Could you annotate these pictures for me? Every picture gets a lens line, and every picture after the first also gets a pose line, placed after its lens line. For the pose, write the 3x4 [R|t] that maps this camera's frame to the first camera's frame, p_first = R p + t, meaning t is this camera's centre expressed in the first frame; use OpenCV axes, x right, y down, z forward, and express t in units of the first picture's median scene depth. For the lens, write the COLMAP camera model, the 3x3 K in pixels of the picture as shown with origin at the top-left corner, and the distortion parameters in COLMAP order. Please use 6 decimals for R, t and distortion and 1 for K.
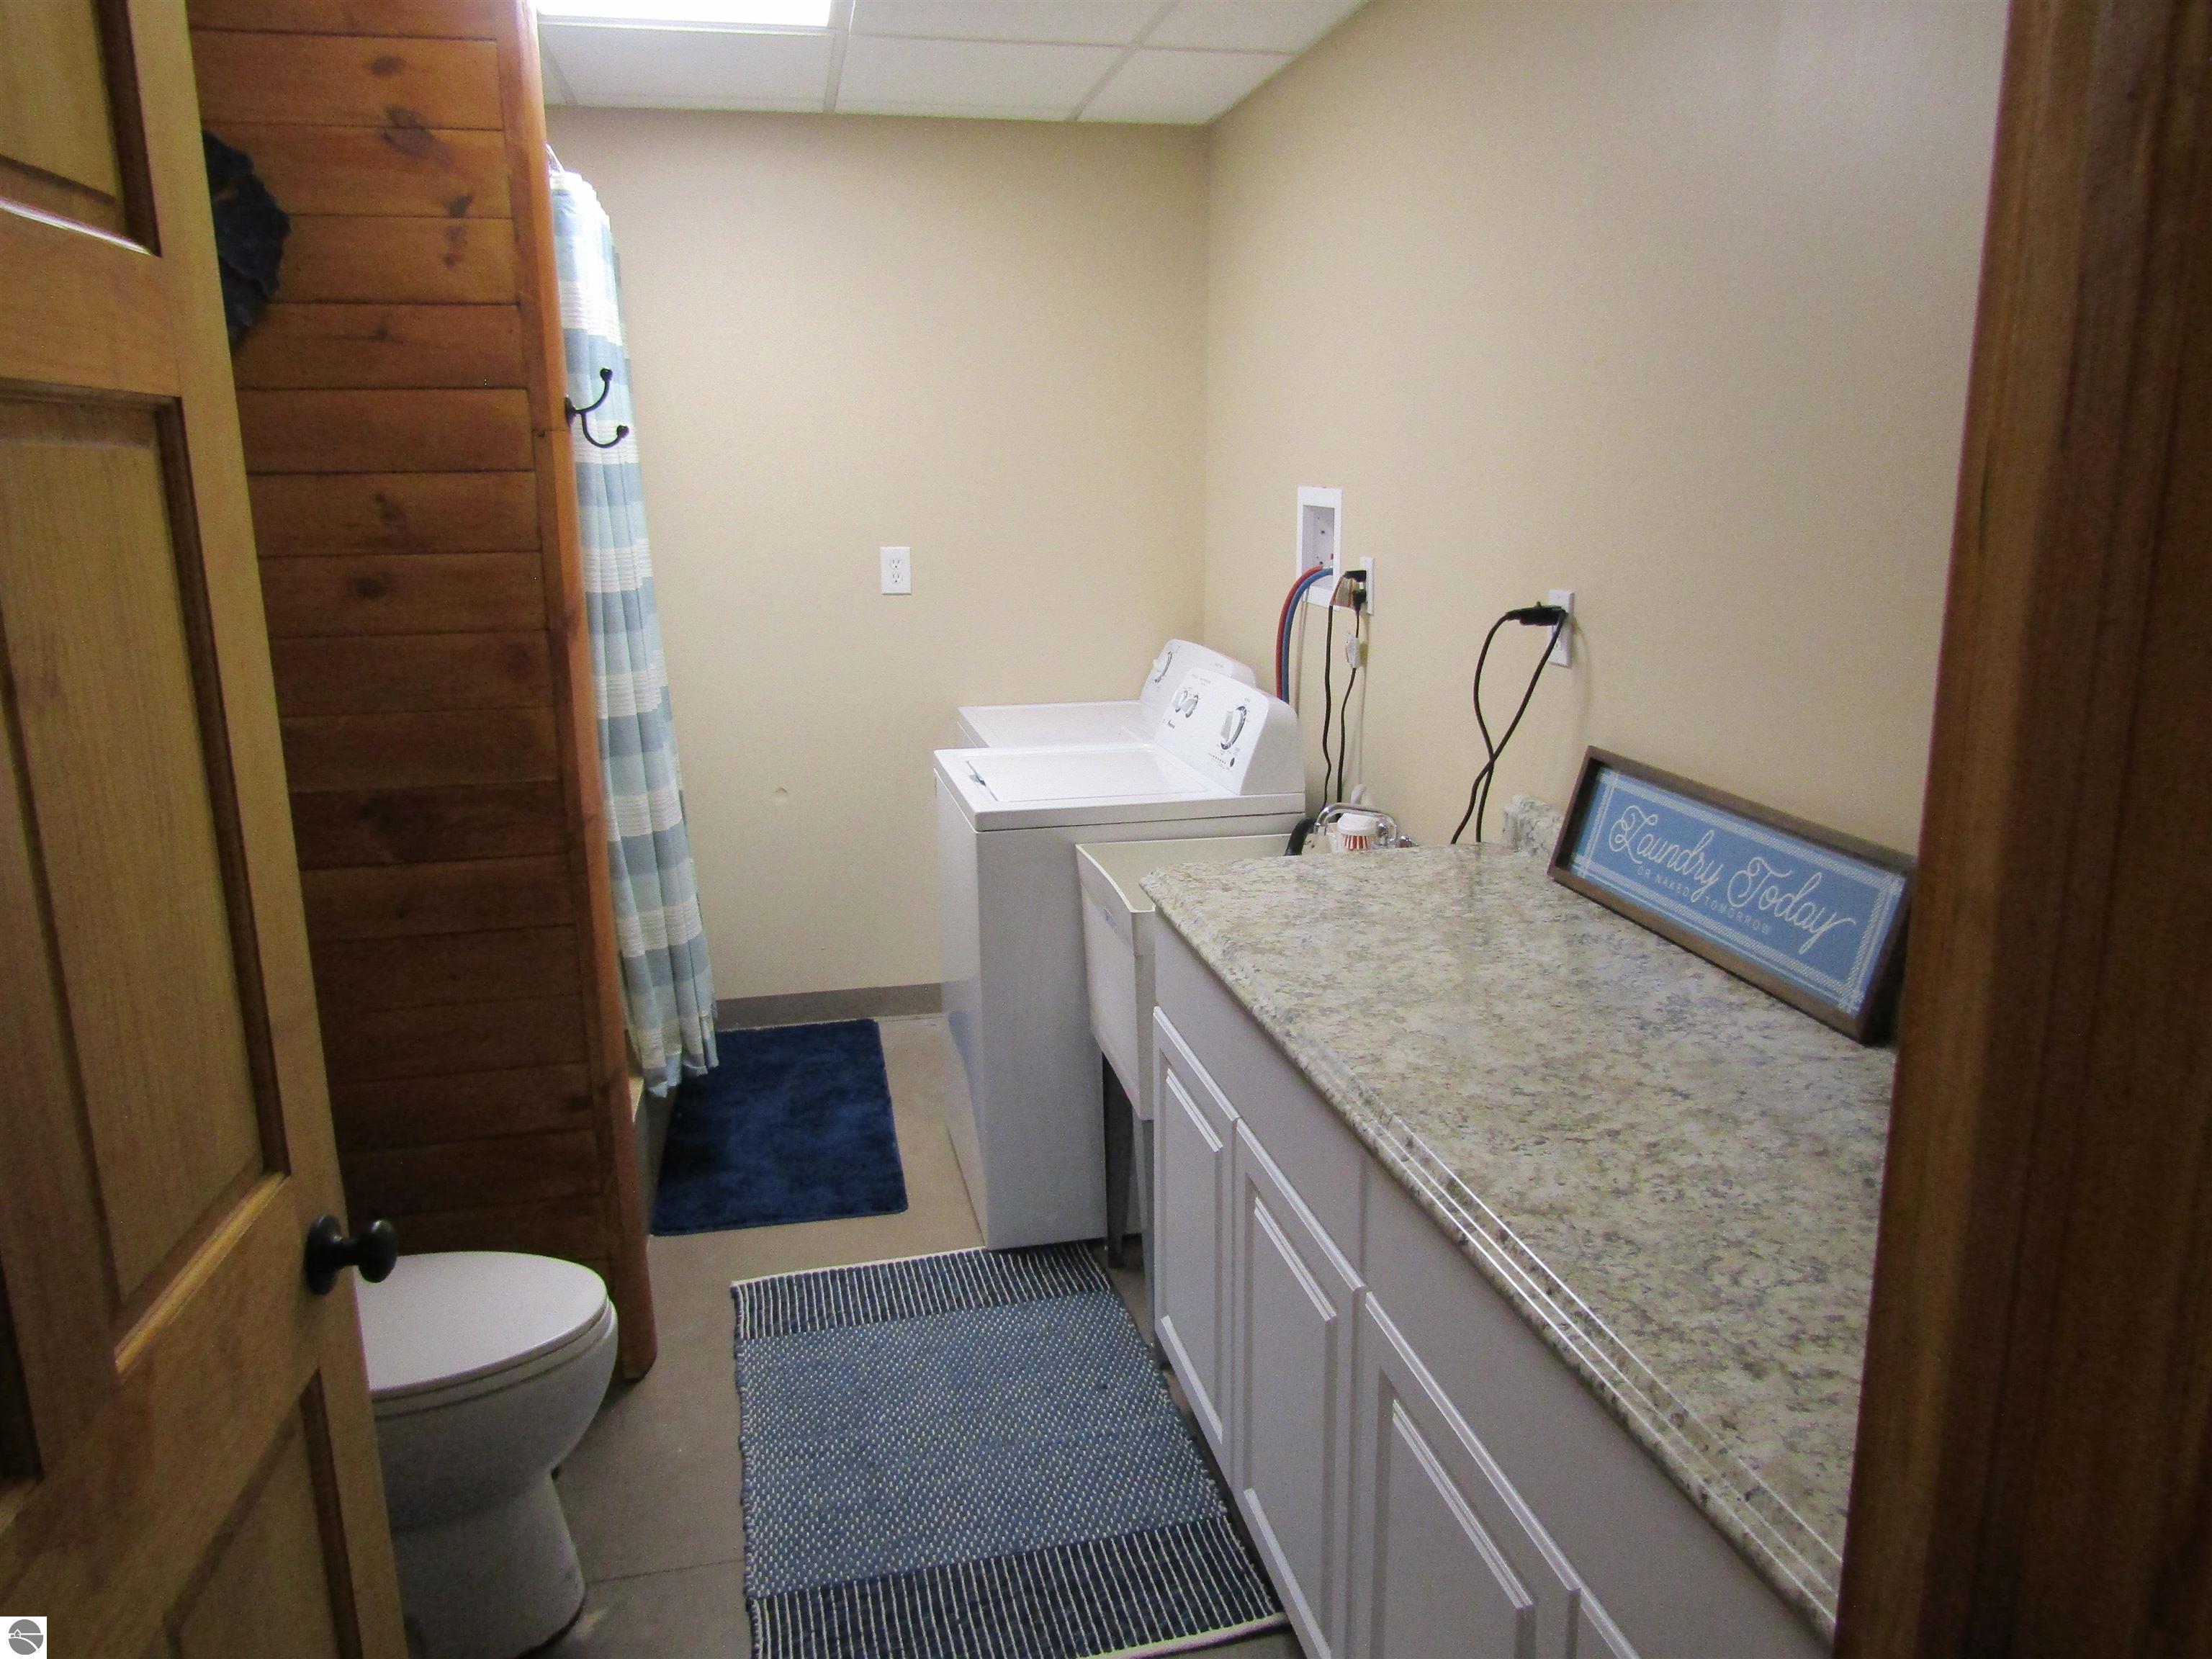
lens RADIAL K [[1570.8, 0, 1107.1], [0, 1570.8, 829.0], [0, 0, 1]] dist [-0.006351, -0.001783]
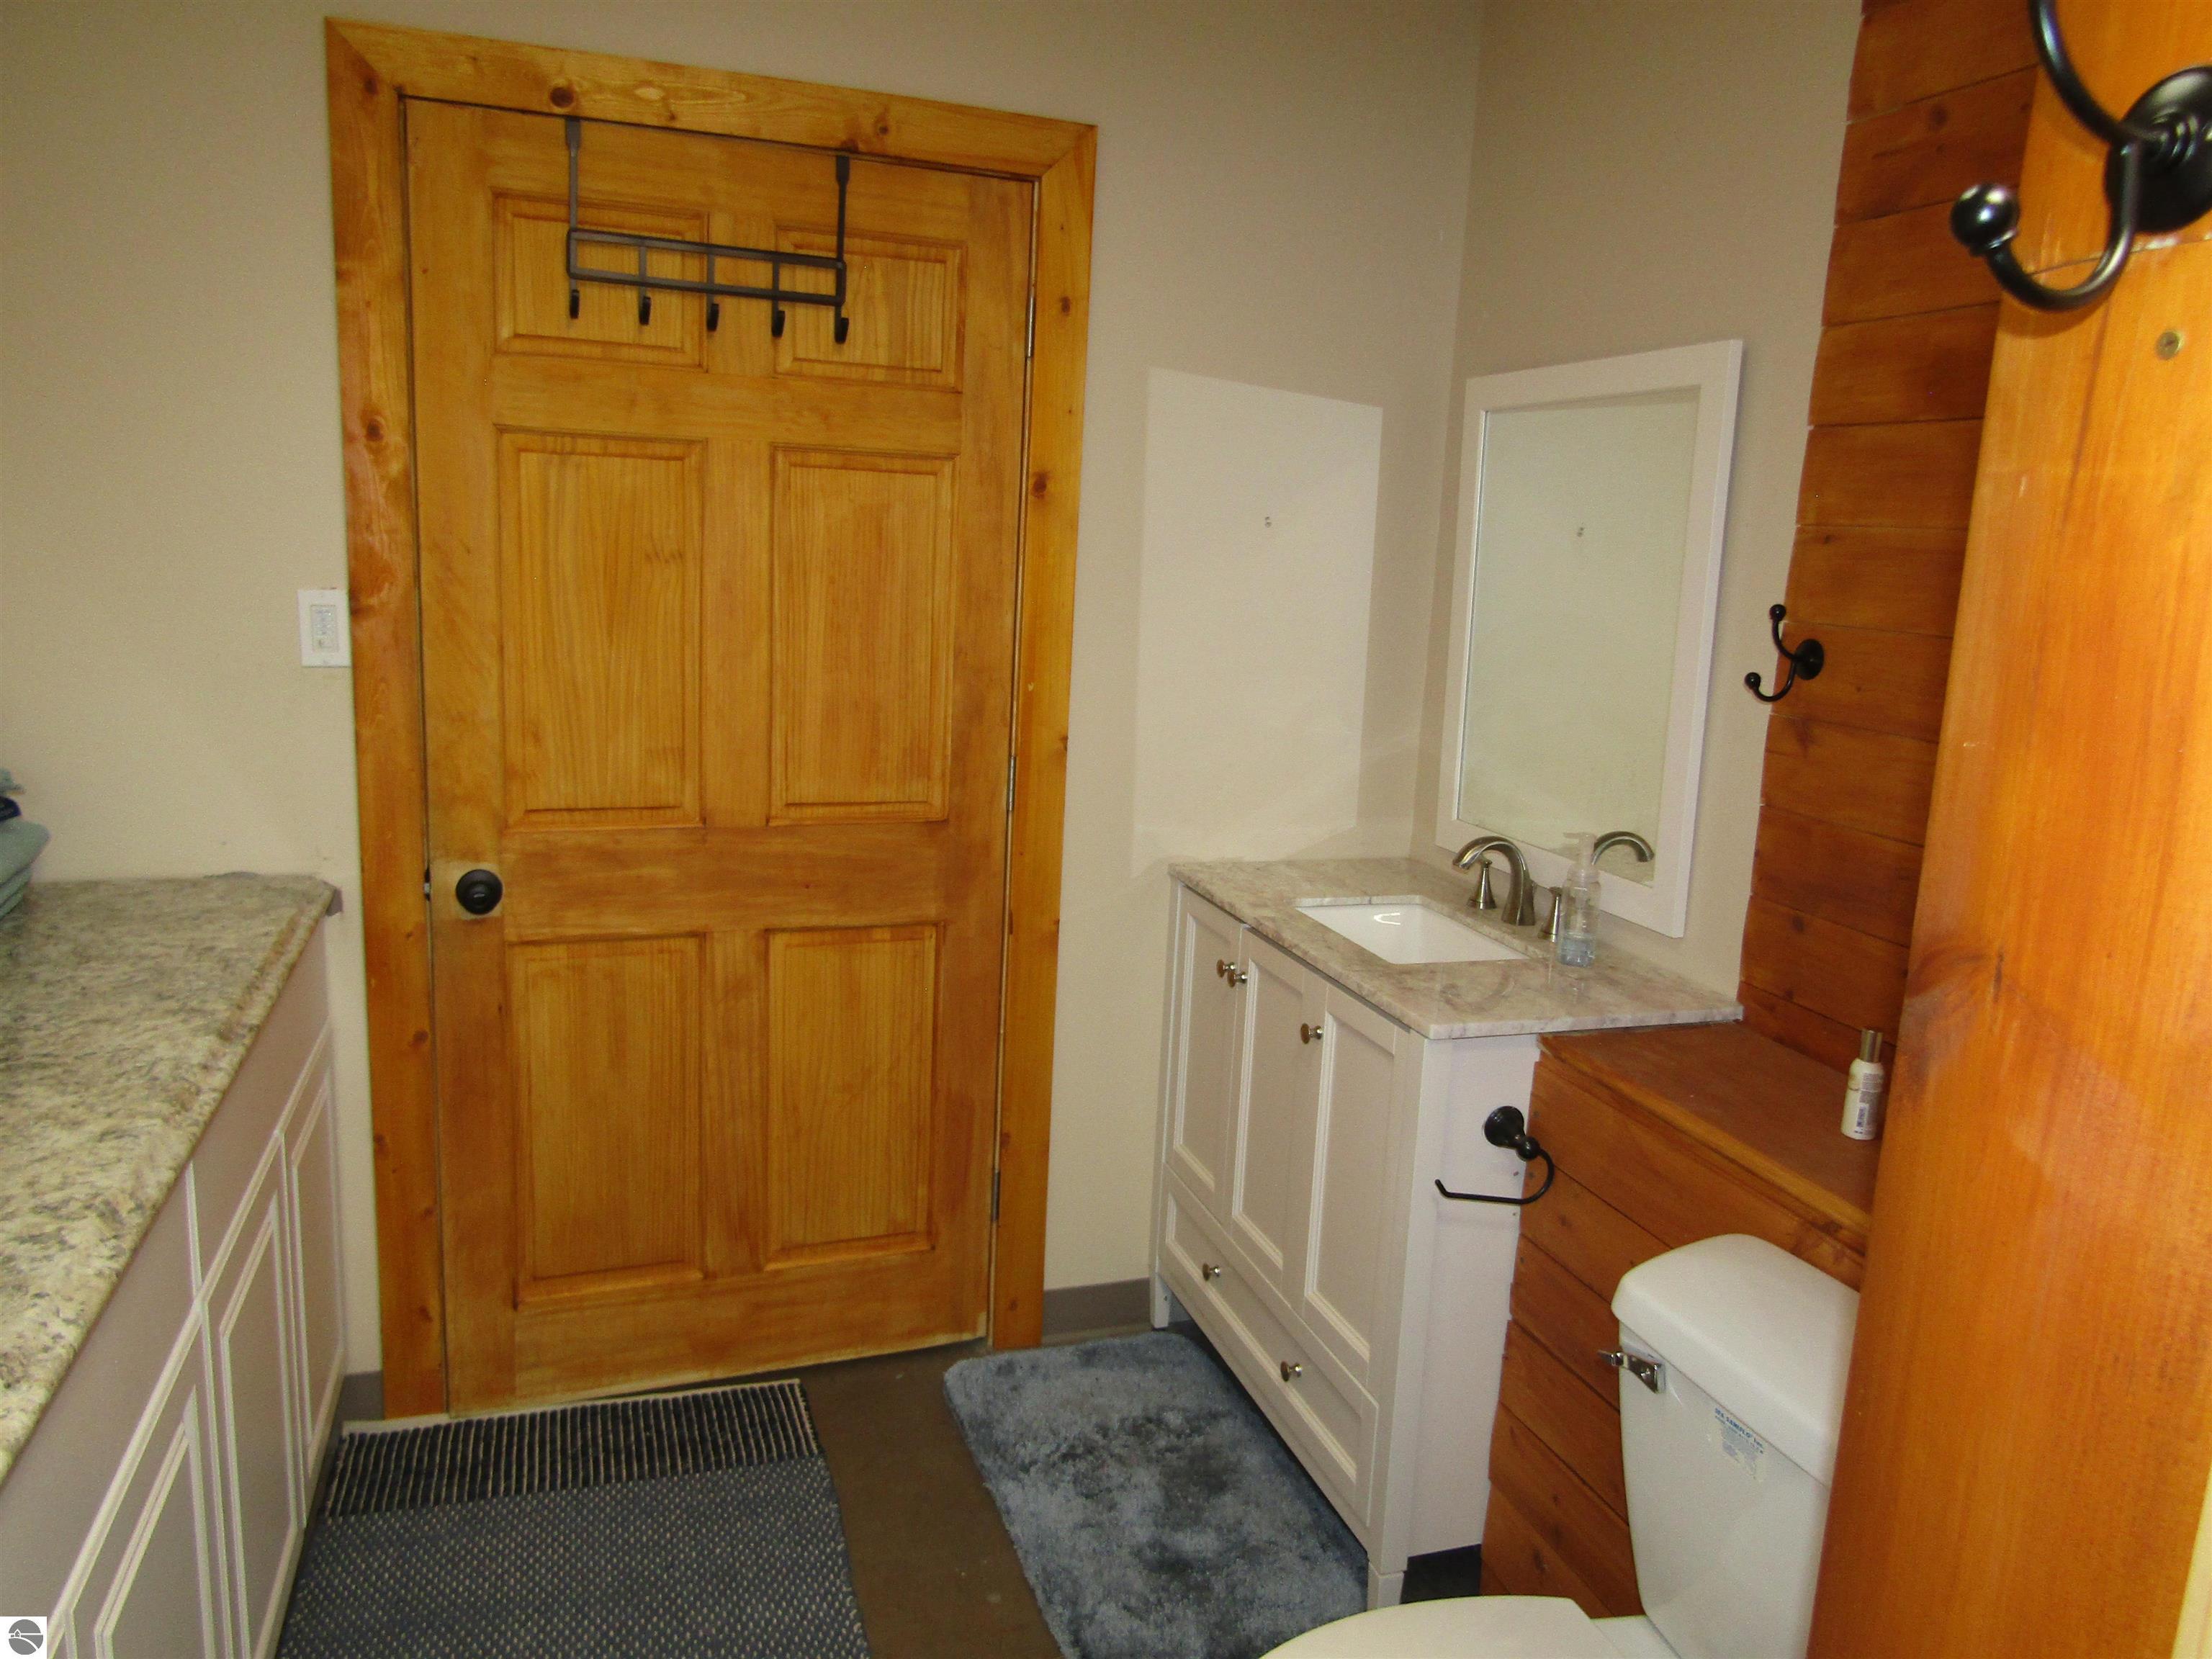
lens RADIAL K [[1570.8, 0, 1107.3], [0, 1570.8, 830.4], [0, 0, 1]] dist [-0.006351, -0.001783]
pose [[-0.993874, -0.016293, -0.109309, -0.275539], [-0.060739, 0.906832, 0.417093, -0.395686], [0.092329, 0.421178, -0.902266, 1.800162]]
